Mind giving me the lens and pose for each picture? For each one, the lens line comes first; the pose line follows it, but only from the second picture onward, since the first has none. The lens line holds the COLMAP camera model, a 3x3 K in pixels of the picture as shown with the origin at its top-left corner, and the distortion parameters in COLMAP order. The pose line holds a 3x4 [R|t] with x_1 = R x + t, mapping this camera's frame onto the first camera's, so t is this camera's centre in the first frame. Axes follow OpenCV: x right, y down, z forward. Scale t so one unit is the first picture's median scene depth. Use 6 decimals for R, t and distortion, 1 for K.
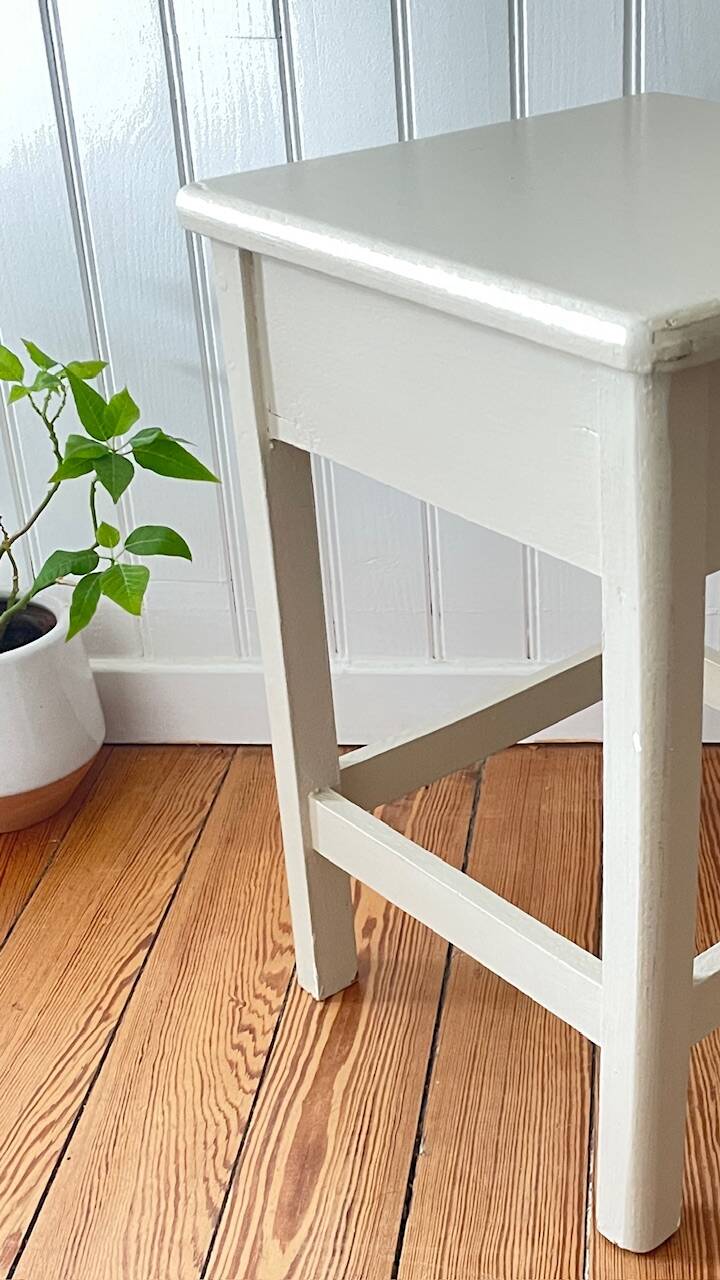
lens RADIAL K [[1636.0, 0, 609.5], [0, 1636.0, 671.1], [0, 0, 1]] dist [0.086395, -0.145021]
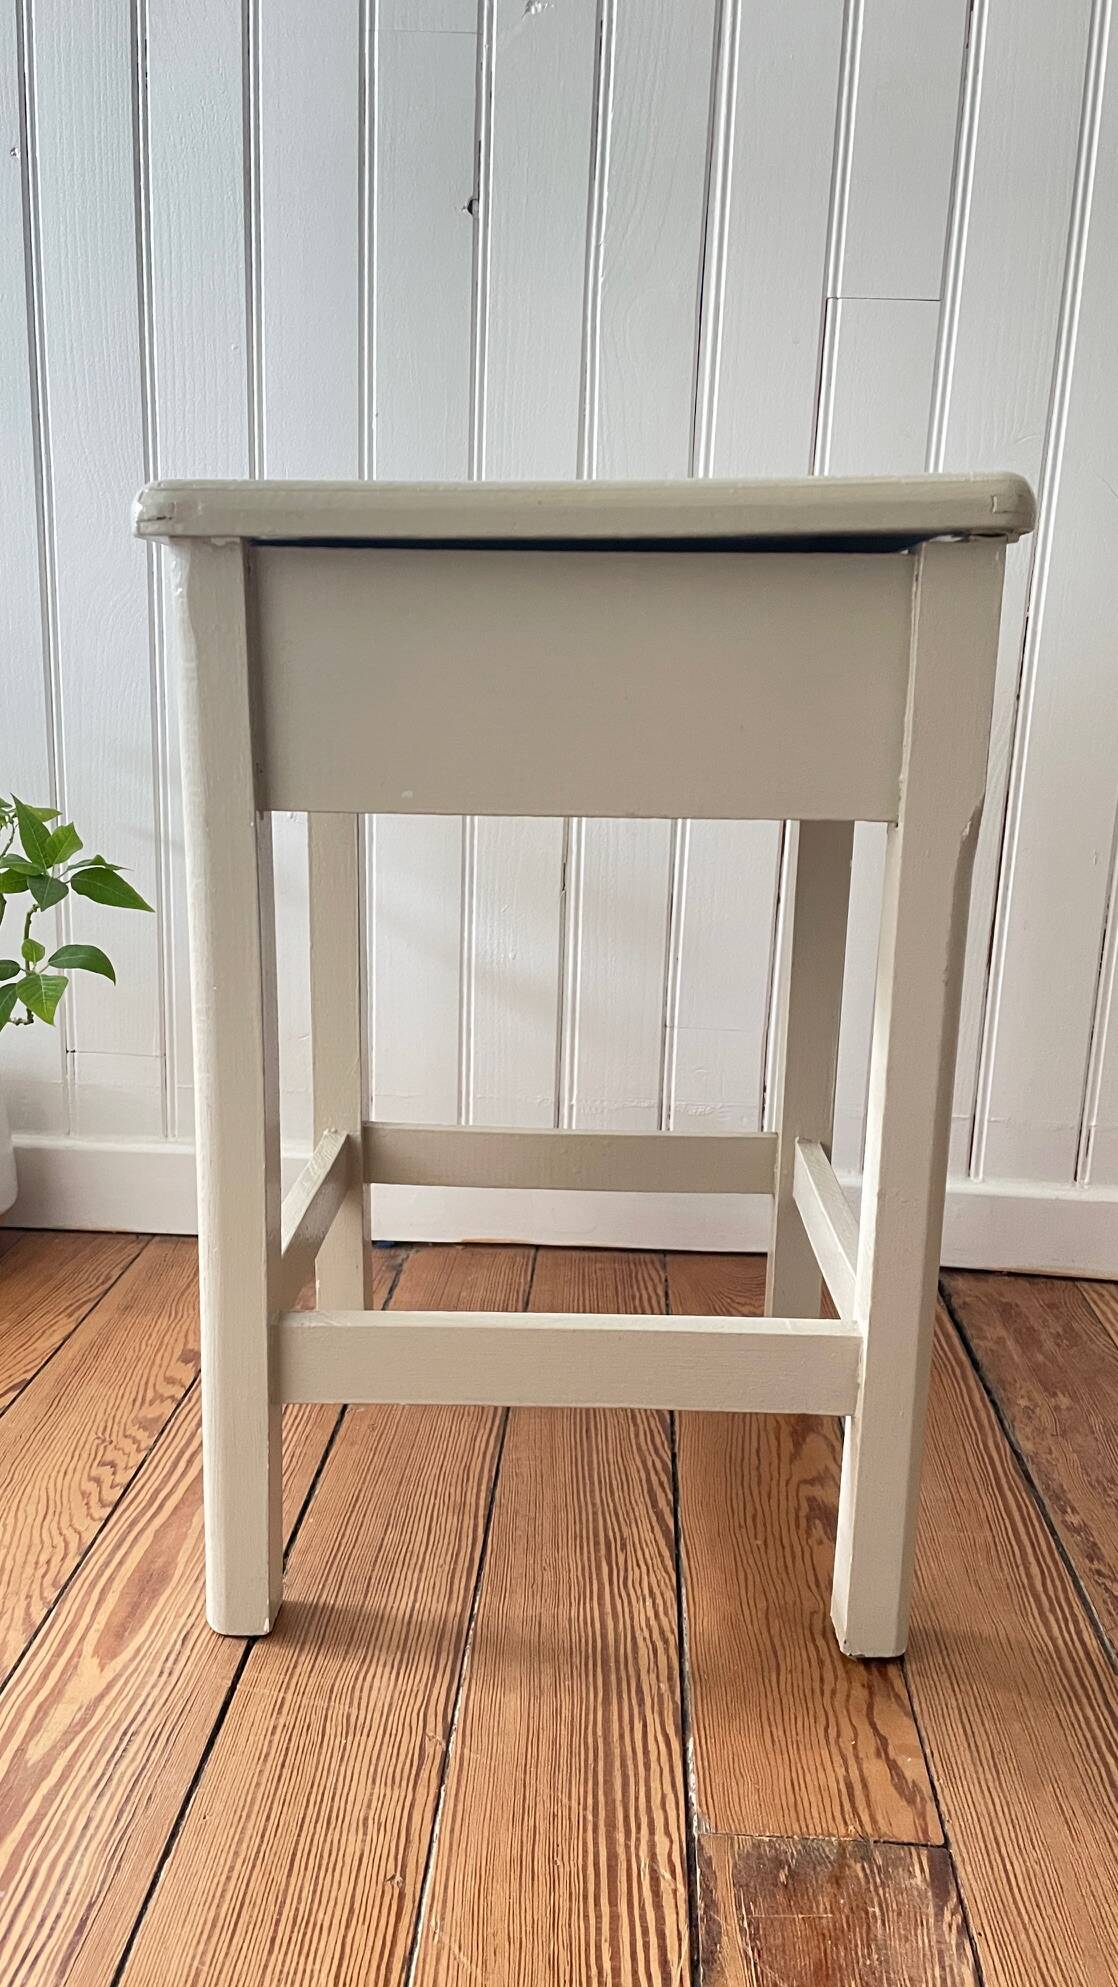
lens RADIAL K [[1524.2, 0, 547.8], [0, 1524.2, 1024.7], [0, 0, 1]] dist [0.072755, -0.099623]
pose [[0.998789, 0.037795, -0.031482, 0.036954], [-0.044658, 0.965053, -0.258223, 0.196282], [0.020622, 0.259317, 0.965572, 0.137214]]
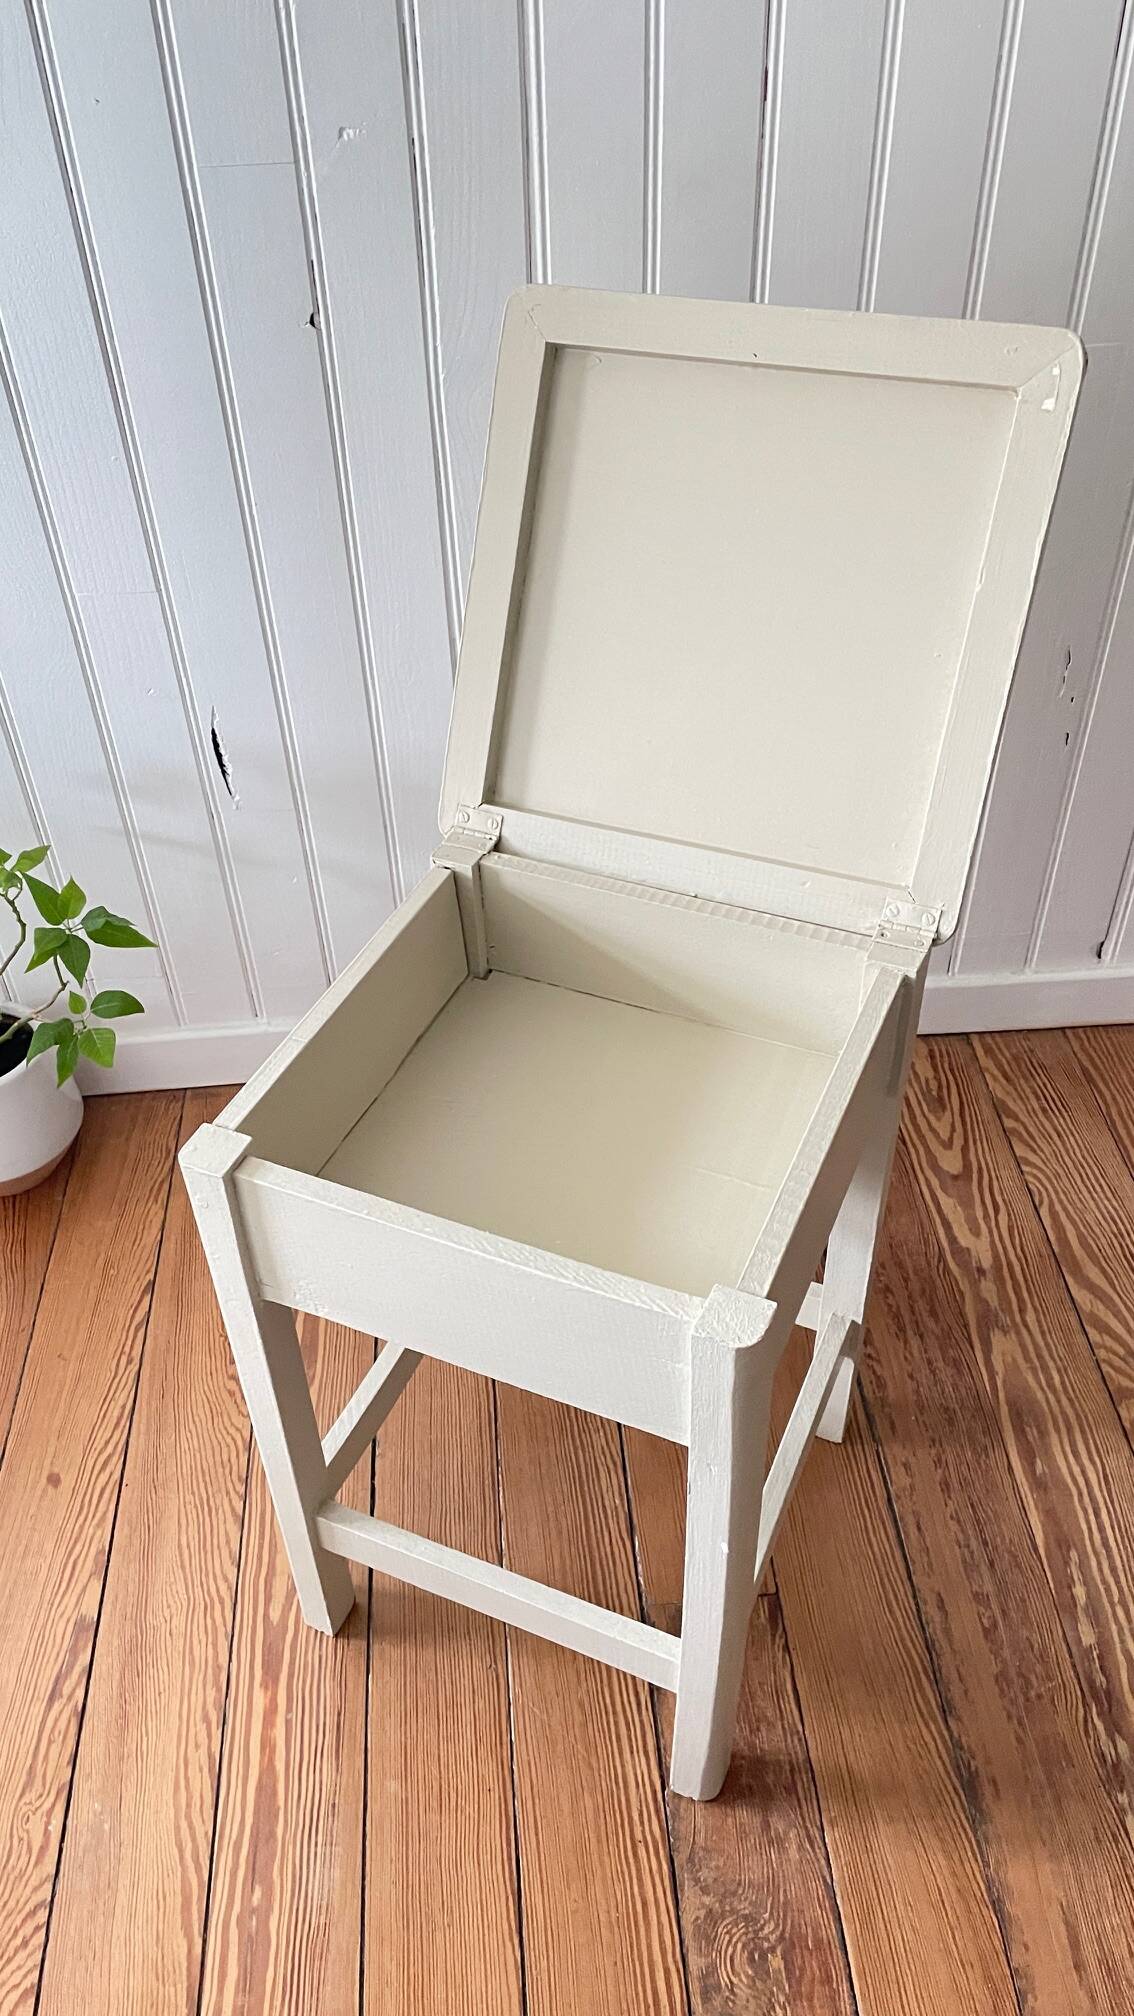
lens RADIAL K [[1516.0, 0, 550.3], [0, 1516.0, 999.5], [0, 0, 1]] dist [0.073576, -0.104242]
pose [[0.995076, -0.090493, 0.040423, 0.014170], [0.079803, 0.973422, 0.214663, -0.329922], [-0.058774, -0.210380, 0.975851, -0.185903]]
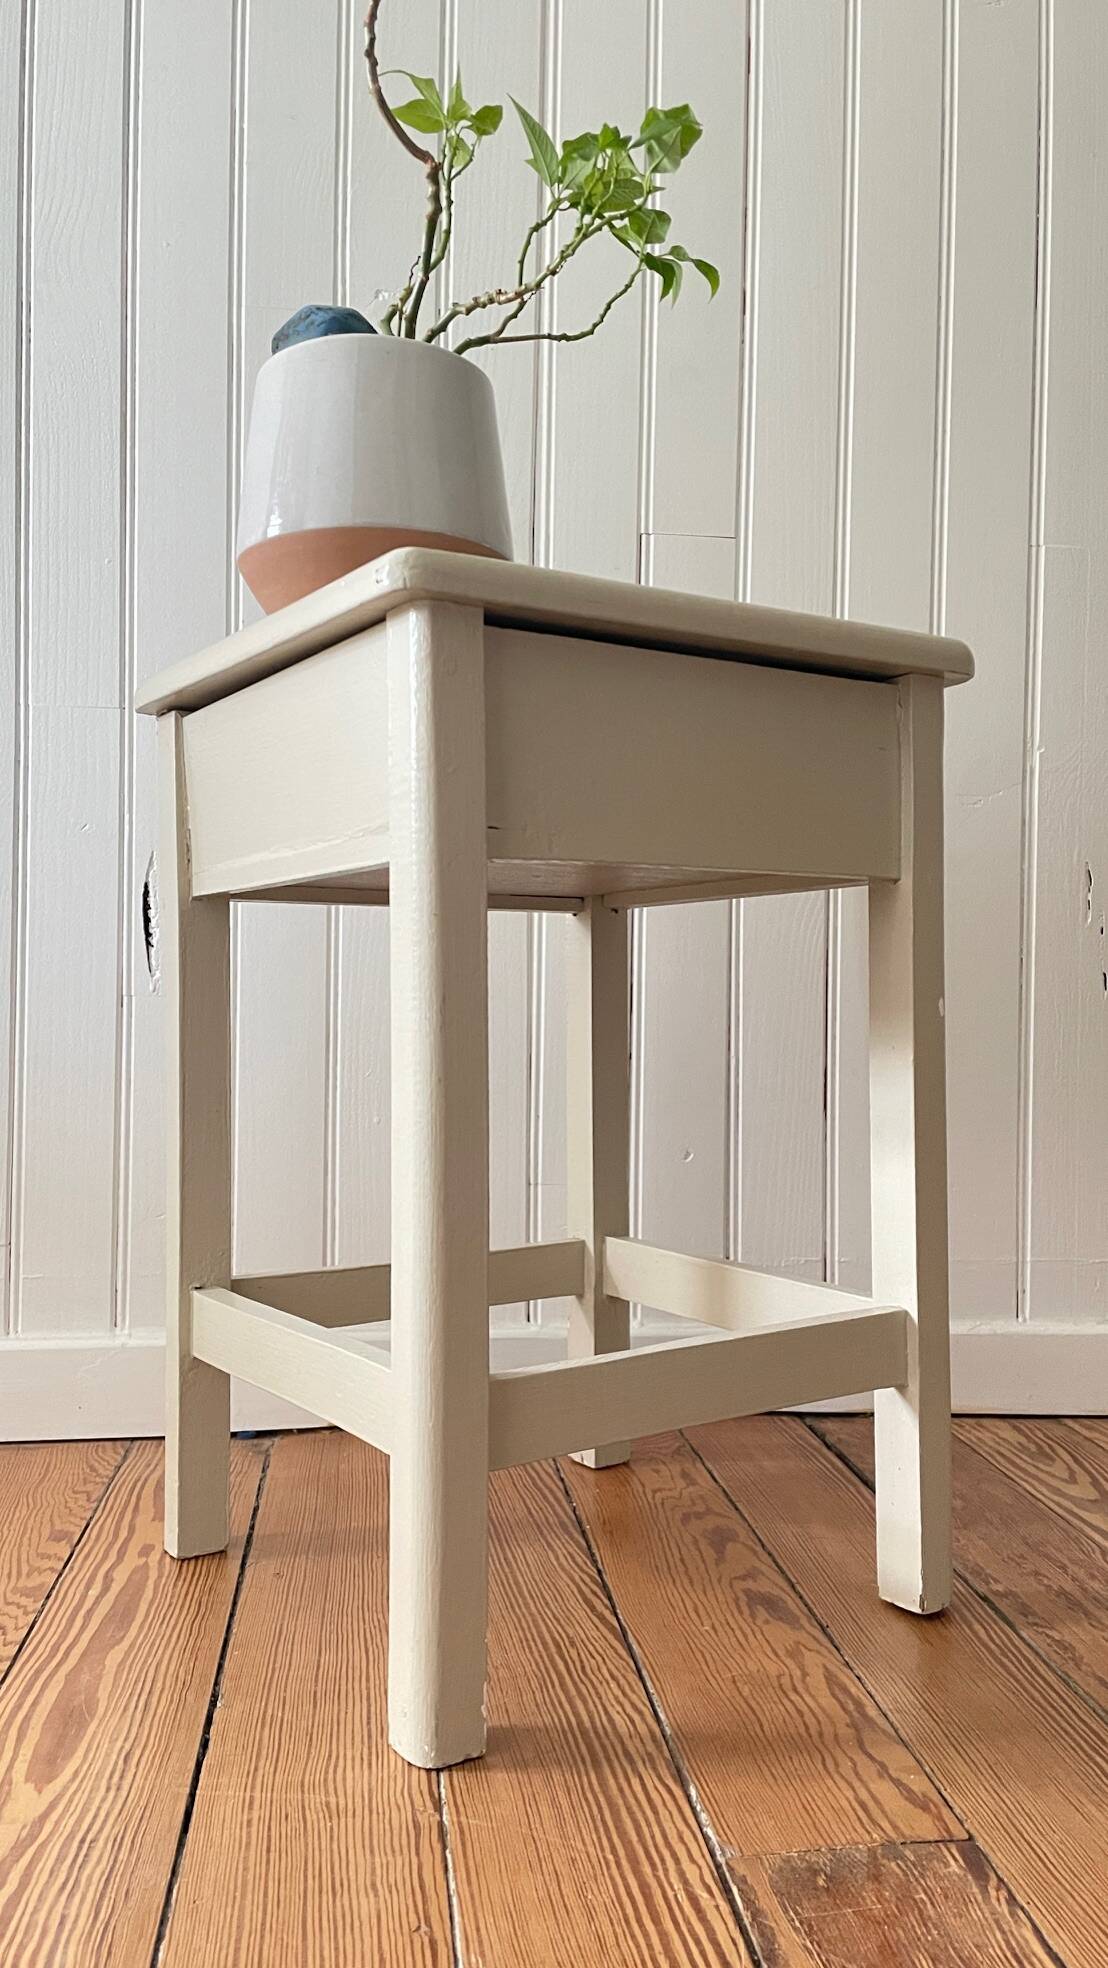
lens RADIAL K [[1526.2, 0, 540.5], [0, 1526.2, 1002.8], [0, 0, 1]] dist [0.074957, -0.100237]
pose [[0.991140, 0.007423, 0.132615, -0.057606], [0.057274, 0.876958, -0.477143, 0.334026], [-0.119839, 0.480510, 0.868762, 0.157893]]
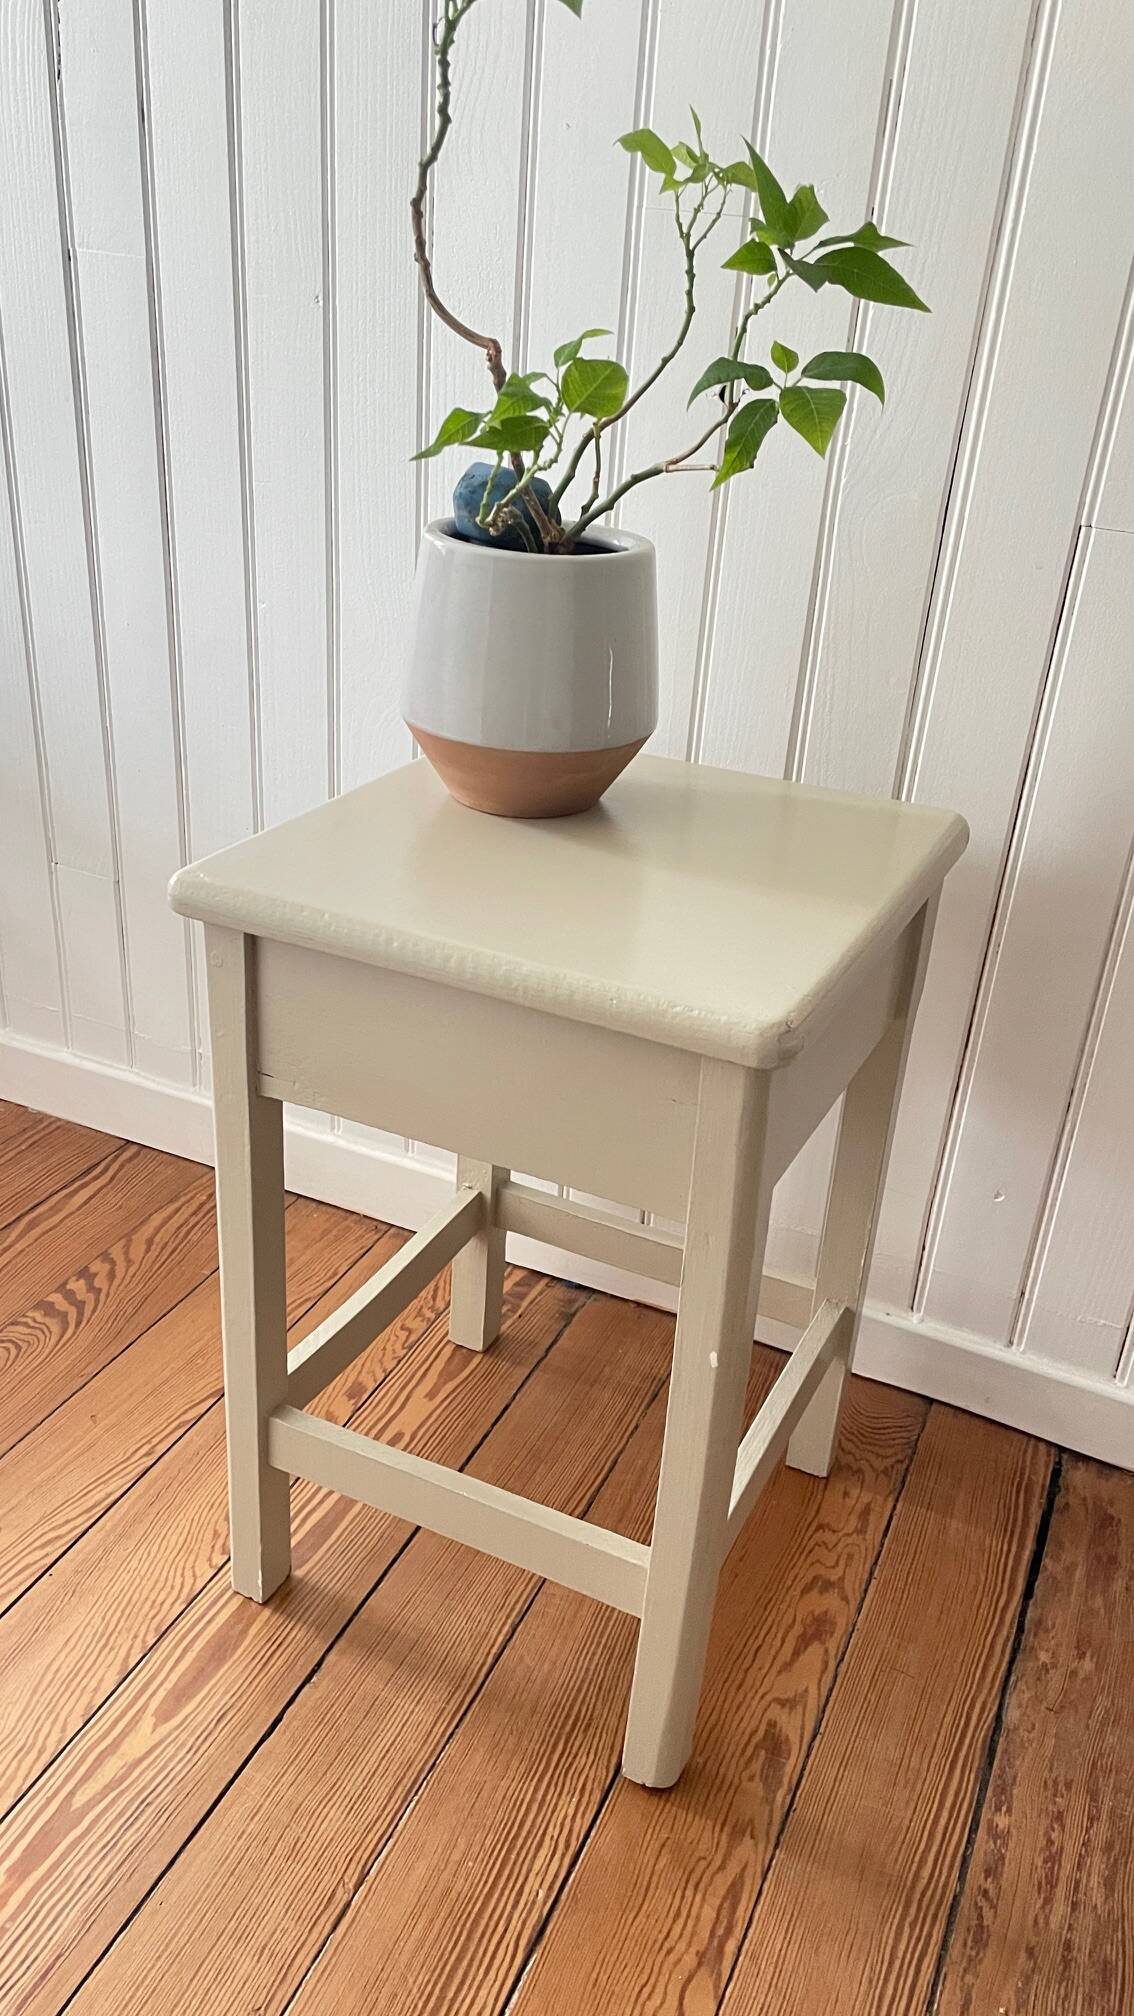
lens RADIAL K [[1520.1, 0, 578.6], [0, 1520.1, 1007.3], [0, 0, 1]] dist [0.071864, -0.095294]
pose [[0.918956, 0.231484, -0.319272, 0.253251], [-0.244390, 0.969677, -0.000372, -0.173541], [0.309504, 0.078369, 0.947663, 0.045630]]
